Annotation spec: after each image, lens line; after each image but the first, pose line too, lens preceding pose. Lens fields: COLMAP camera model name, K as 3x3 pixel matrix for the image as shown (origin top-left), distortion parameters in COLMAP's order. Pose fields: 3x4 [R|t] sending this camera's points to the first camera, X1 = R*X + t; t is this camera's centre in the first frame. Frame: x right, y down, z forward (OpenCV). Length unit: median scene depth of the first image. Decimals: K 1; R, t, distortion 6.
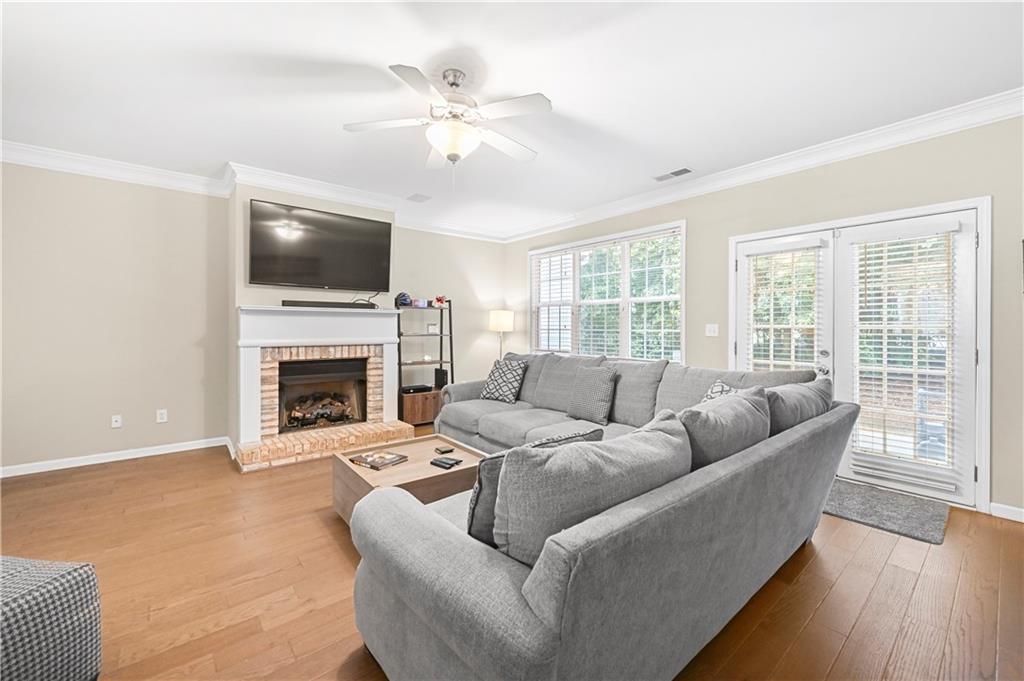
lens RADIAL K [[410.1, 0, 512.8], [0, 410.1, 332.2], [0, 0, 1]] dist [0.000537, -0.000101]
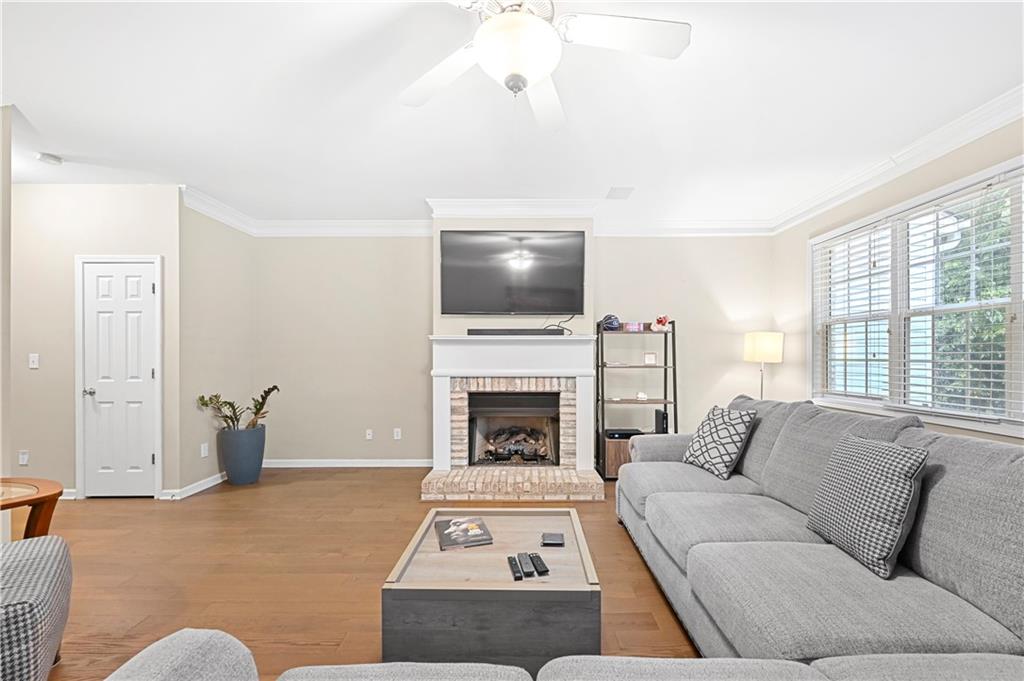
lens RADIAL K [[416.4, 0, 523.1], [0, 416.4, 359.3], [0, 0, 1]] dist [0.000072, 0.000021]
pose [[0.775316, 0.001670, -0.631571, 0.146682], [-0.005577, 0.999976, -0.004202, -0.002868], [0.631549, 0.006780, 0.775307, 0.287386]]
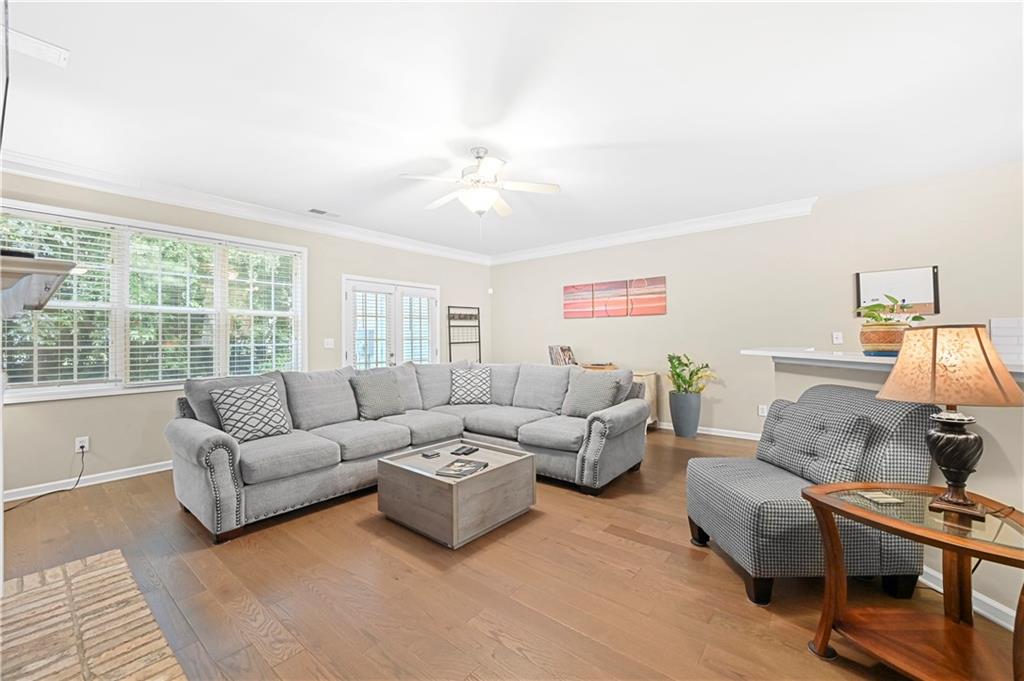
lens RADIAL K [[413.4, 0, 514.2], [0, 413.4, 336.9], [0, 0, 1]] dist [-0.001364, -0.000443]
pose [[-0.192324, 0.006432, 0.981310, -0.825717], [0.022066, 0.999754, -0.002228, -0.007677], [-0.981083, 0.021225, -0.192418, 0.644540]]
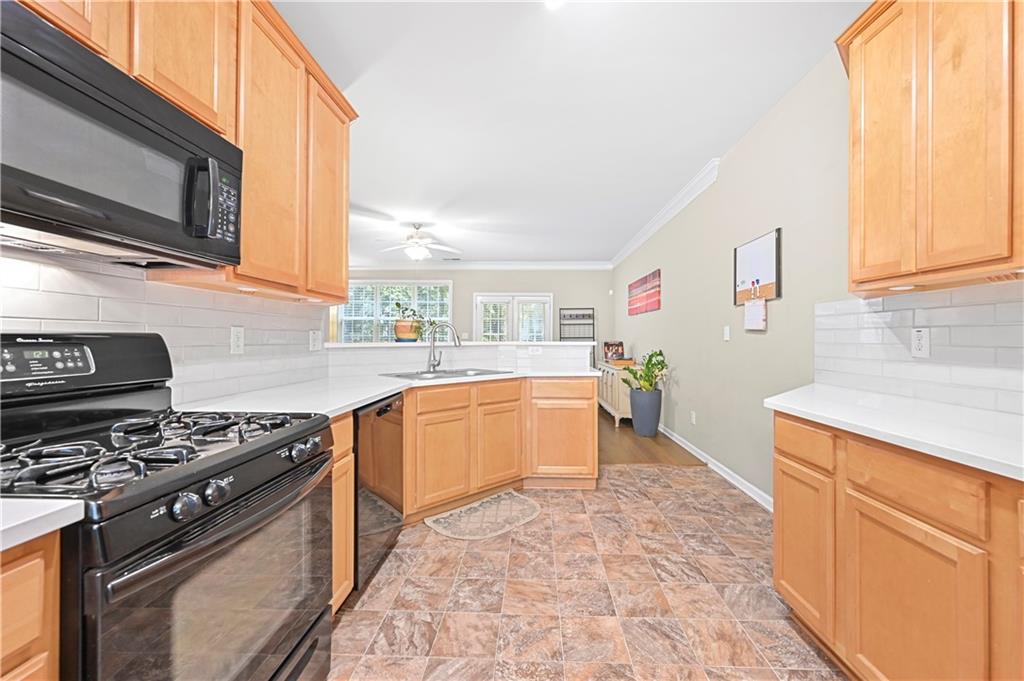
lens RADIAL K [[413.4, 0, 514.2], [0, 413.4, 336.9], [0, 0, 1]] dist [-0.001364, -0.000443]
pose [[0.670491, 0.006677, 0.741888, -0.848759], [0.003385, 0.999922, -0.012058, 0.024875], [-0.741910, 0.010596, 0.670416, -0.552291]]
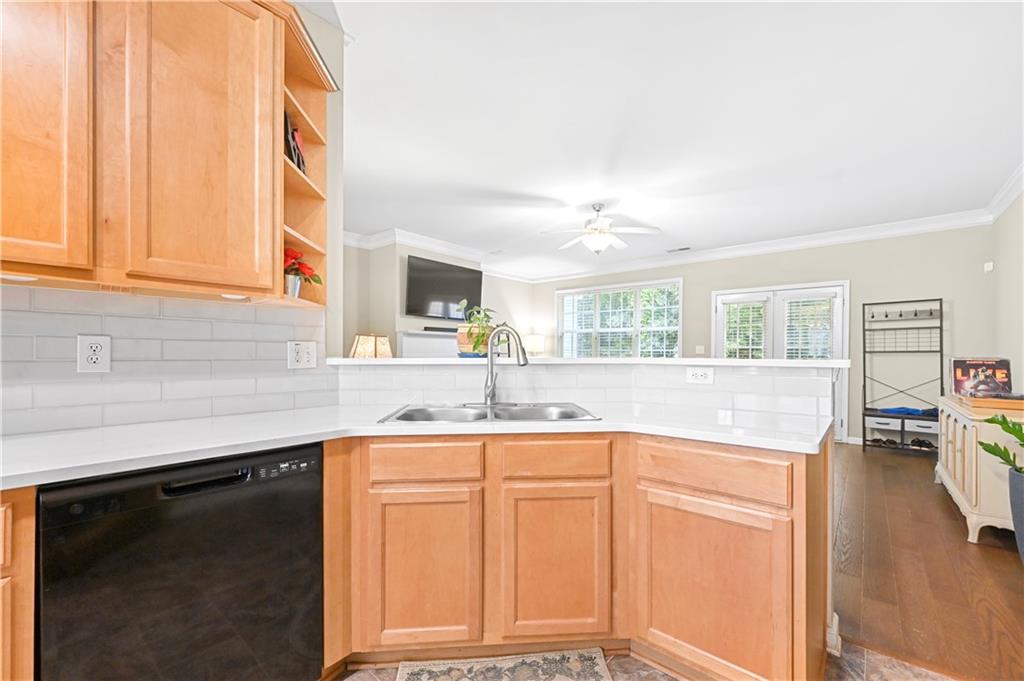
lens RADIAL K [[414.8, 0, 512.5], [0, 414.8, 356.9], [0, 0, 1]] dist [0.000097, 0.000070]
pose [[0.985431, 0.002755, 0.170052, -0.459464], [-0.002739, 0.999996, -0.000333, 0.023460], [-0.170052, -0.000138, 0.985435, -0.412459]]
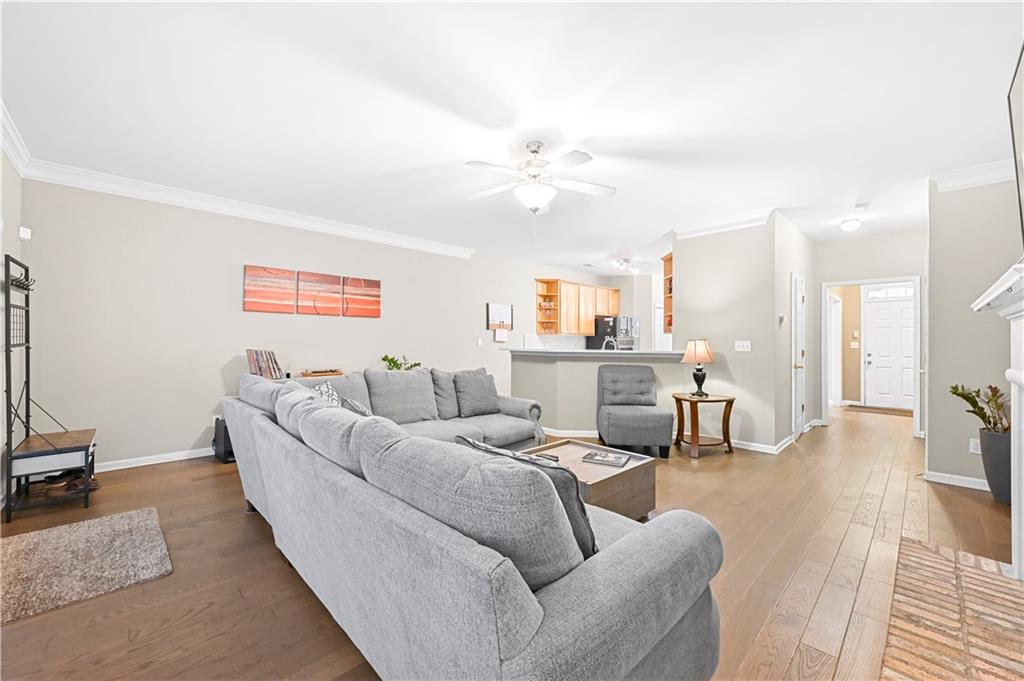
lens RADIAL K [[406.8, 0, 515.9], [0, 406.8, 334.9], [0, 0, 1]] dist [-0.003036, -0.000512]
pose [[-0.996079, -0.007322, -0.088160, 0.012179], [-0.007007, 0.999968, -0.003880, -0.013420], [0.088186, -0.003247, -0.996099, 1.263320]]
